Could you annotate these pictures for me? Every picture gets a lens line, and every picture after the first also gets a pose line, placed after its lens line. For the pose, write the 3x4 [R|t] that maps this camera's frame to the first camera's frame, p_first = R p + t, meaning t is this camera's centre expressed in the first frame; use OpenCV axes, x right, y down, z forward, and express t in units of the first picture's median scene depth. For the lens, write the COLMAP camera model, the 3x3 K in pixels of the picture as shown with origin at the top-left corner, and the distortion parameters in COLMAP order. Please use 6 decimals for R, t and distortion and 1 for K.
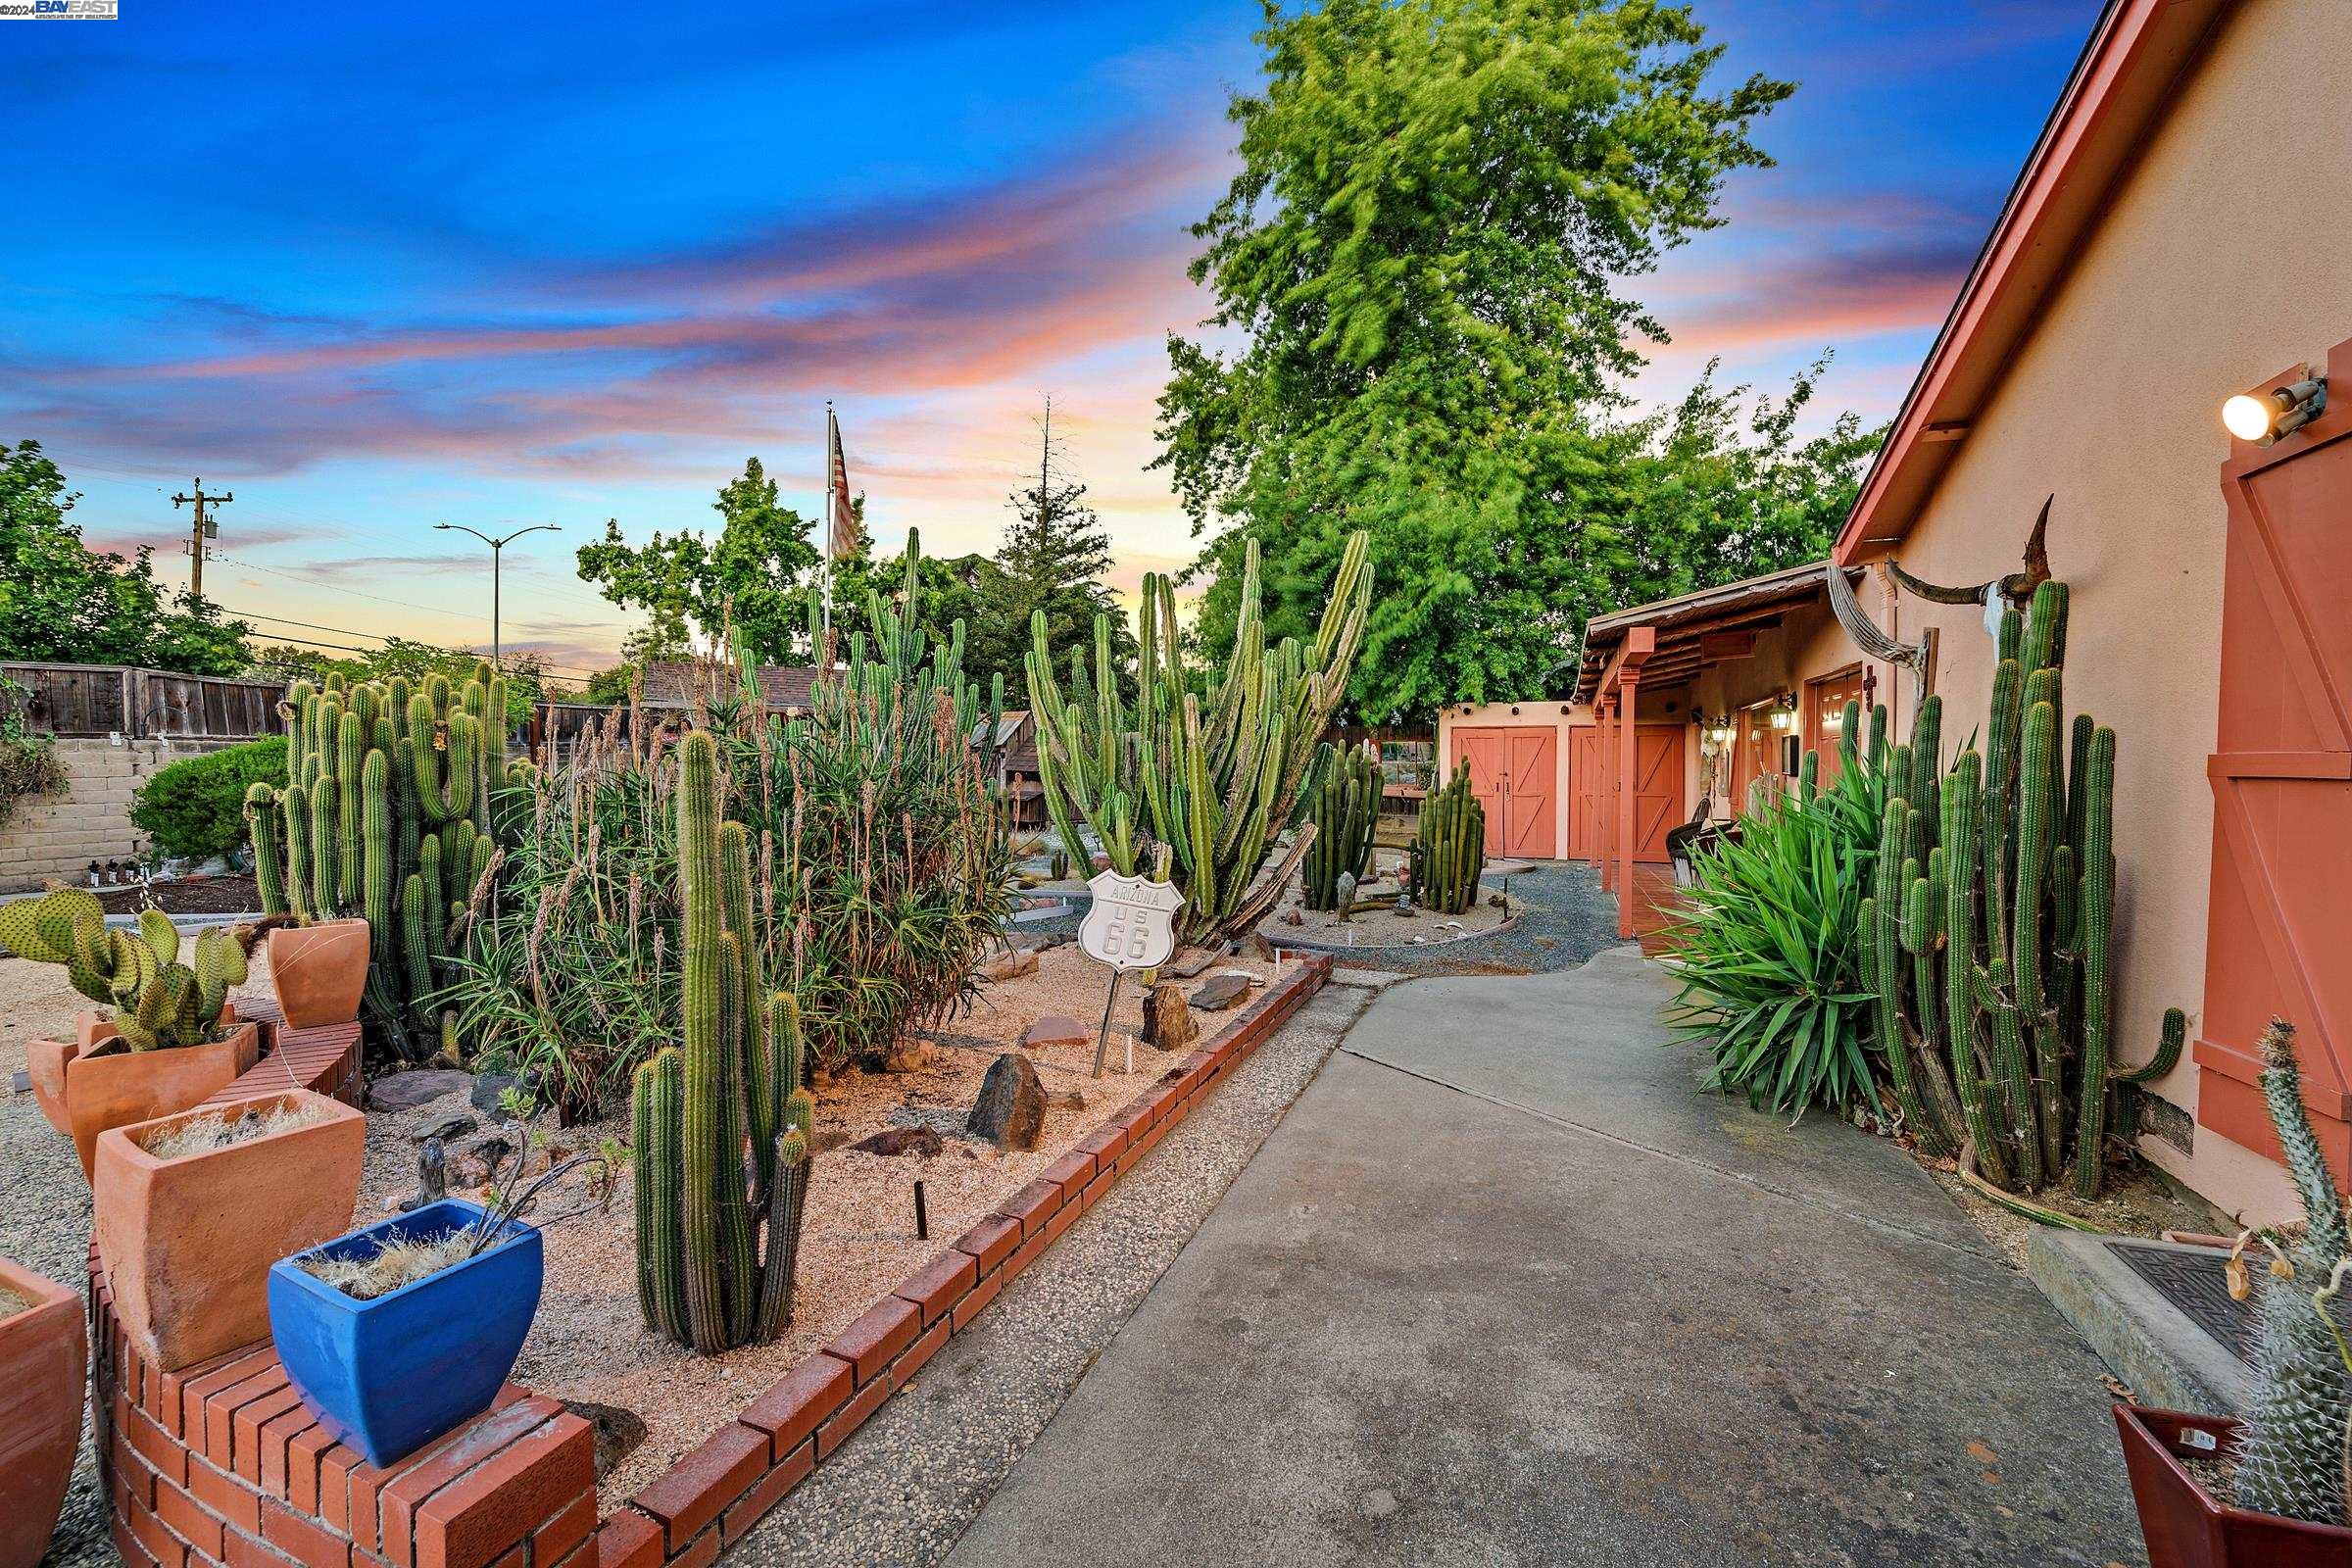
lens RADIAL K [[952.0, 0, 1184.7], [0, 952.0, 776.4], [0, 0, 1]] dist [-0.007829, 0.000906]
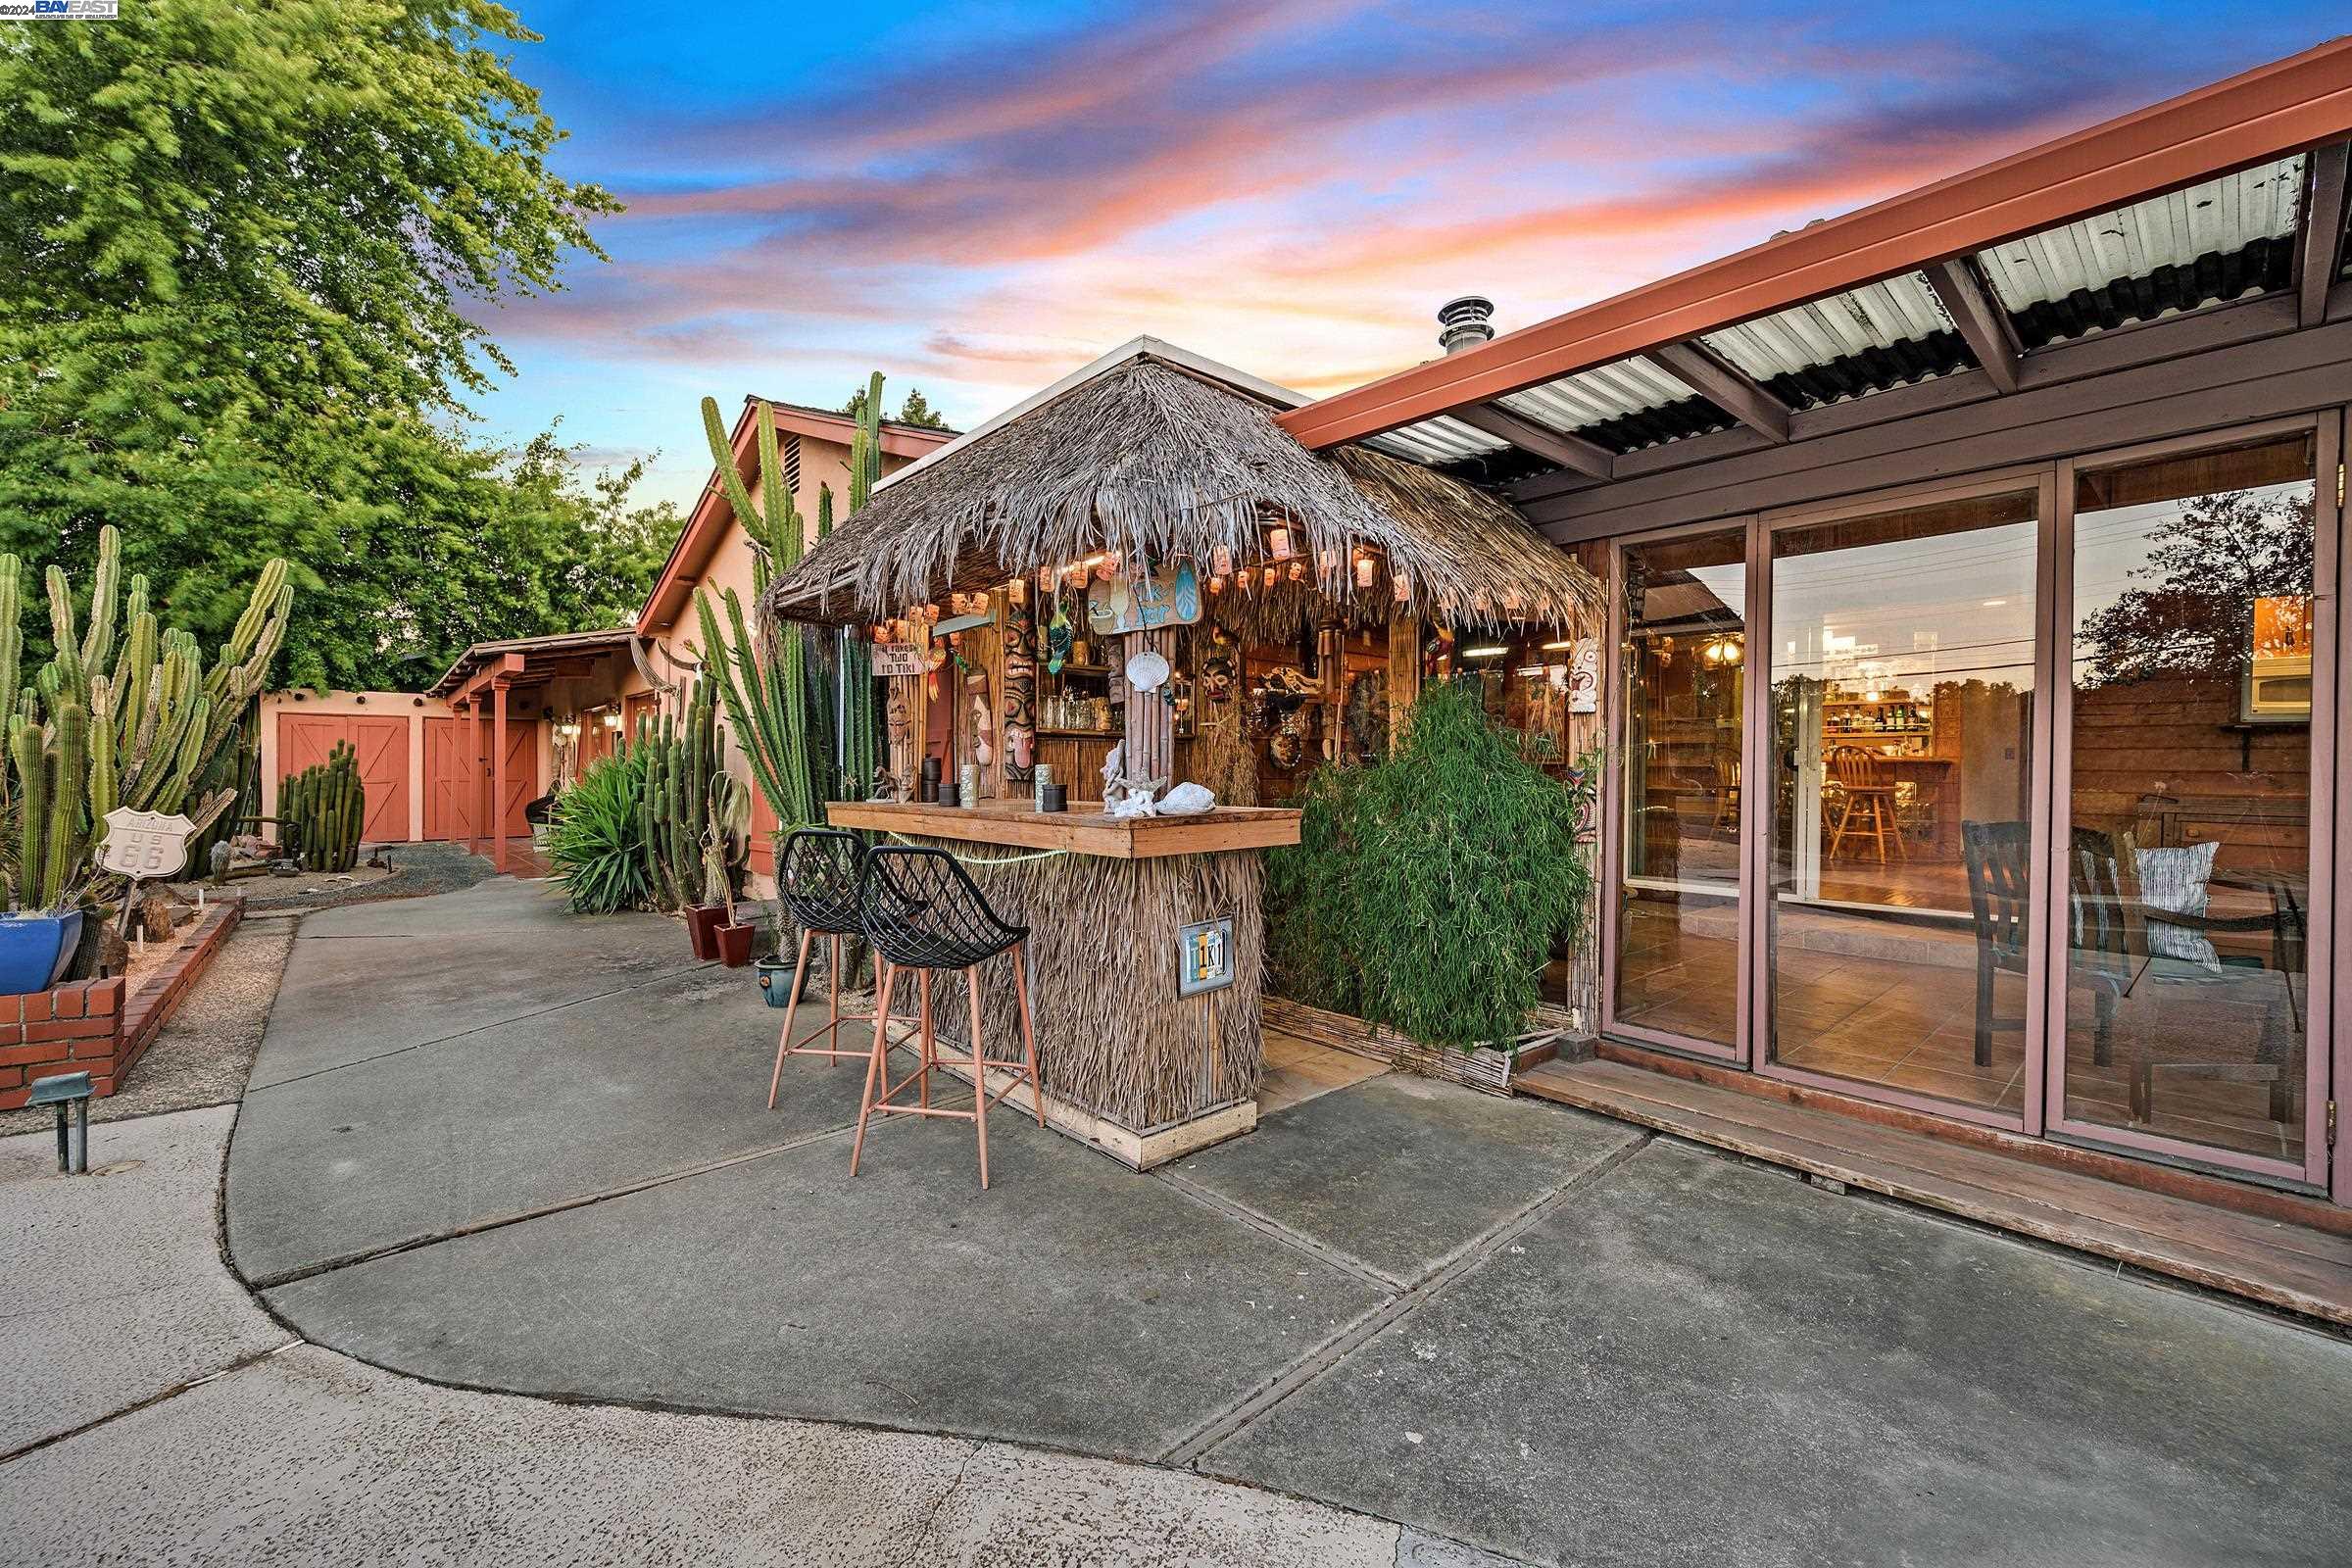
lens RADIAL K [[952.0, 0, 1184.7], [0, 952.0, 776.4], [0, 0, 1]] dist [-0.007829, 0.000906]
pose [[0.460632, -0.008253, 0.887553, -0.181716], [0.006930, 0.999960, 0.005702, 0.016954], [-0.887564, 0.003524, 0.460670, -0.314315]]
